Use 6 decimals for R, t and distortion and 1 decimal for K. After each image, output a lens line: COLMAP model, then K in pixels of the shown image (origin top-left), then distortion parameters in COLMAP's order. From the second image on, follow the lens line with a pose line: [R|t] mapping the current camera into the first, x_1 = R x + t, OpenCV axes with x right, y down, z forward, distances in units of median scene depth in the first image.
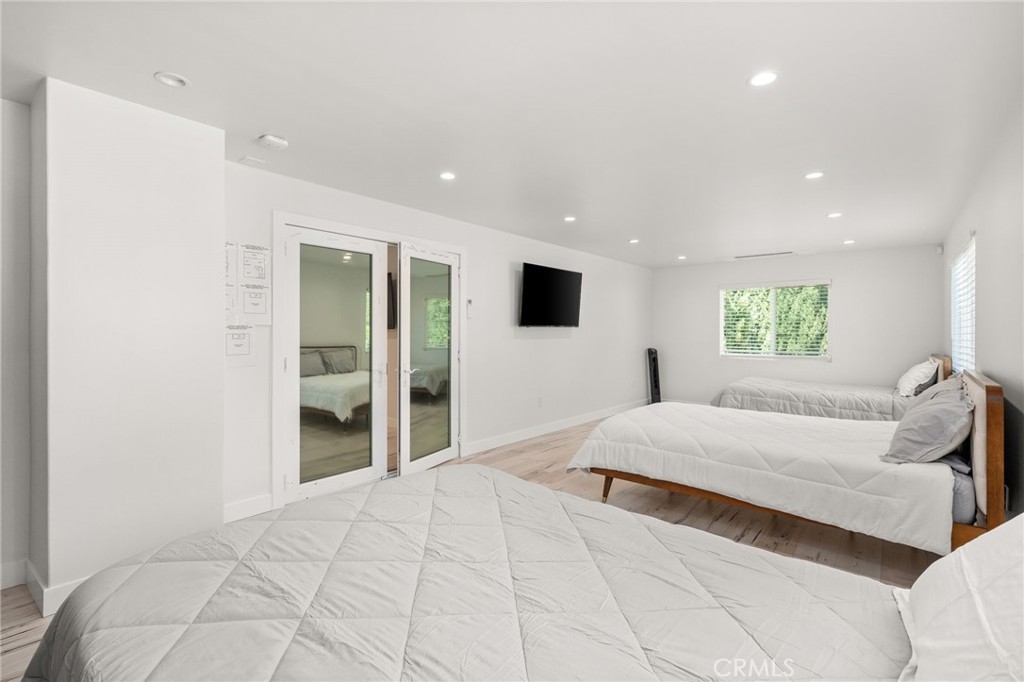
lens RADIAL K [[470.3, 0, 509.0], [0, 470.3, 332.3], [0, 0, 1]] dist [-0.015076, -0.000314]
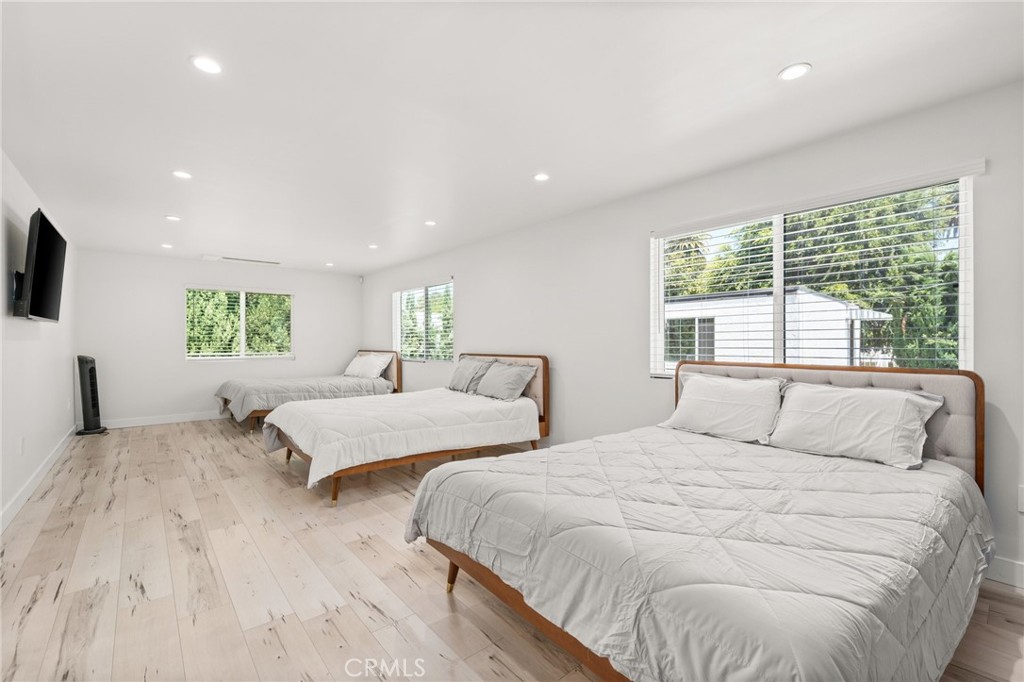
lens RADIAL K [[438.5, 0, 512.9], [0, 438.5, 344.9], [0, 0, 1]] dist [0.004617, 0.000341]
pose [[0.159090, -0.016406, 0.987128, -0.243789], [0.002809, 0.999865, 0.016166, 0.005919], [-0.987260, 0.000201, 0.159115, 0.187004]]
